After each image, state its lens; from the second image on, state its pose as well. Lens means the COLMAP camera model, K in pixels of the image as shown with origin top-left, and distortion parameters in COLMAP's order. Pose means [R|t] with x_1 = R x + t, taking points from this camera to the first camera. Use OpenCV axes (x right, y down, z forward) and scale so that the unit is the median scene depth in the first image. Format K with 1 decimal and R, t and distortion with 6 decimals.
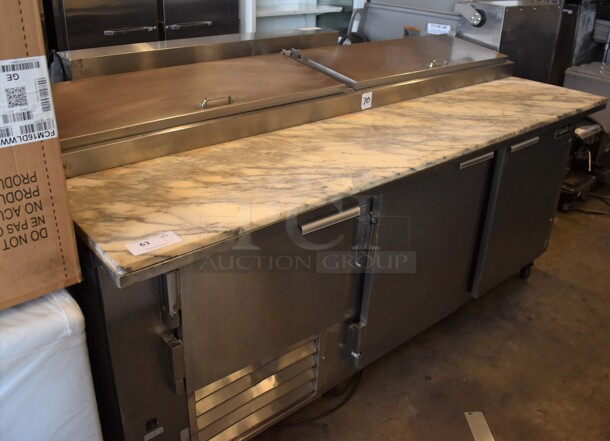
lens RADIAL K [[570.2, 0, 302.8], [0, 570.2, 217.0], [0, 0, 1]] dist [-0.073570, 0.000000]
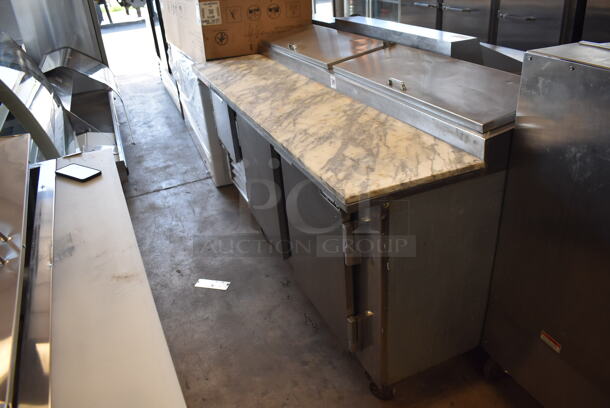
lens RADIAL K [[483.2, 0, 302.4], [0, 483.2, 205.3], [0, 0, 1]] dist [-0.088567, 0.008861]
pose [[-0.327767, 0.438026, -0.837080, 1.399118], [-0.355776, 0.763573, 0.538869, -0.657893], [0.875210, 0.474436, -0.094434, 1.379833]]
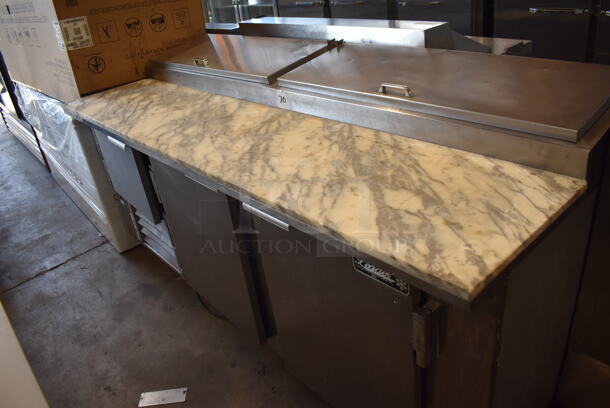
lens RADIAL K [[483.2, 0, 303.1], [0, 483.2, 205.1], [0, 0, 1]] dist [-0.088567, 0.008861]
pose [[-0.009718, 0.449791, -0.893081, 1.104121], [-0.323340, 0.843729, 0.428454, -0.492369], [0.946233, 0.292933, 0.137236, 1.138298]]
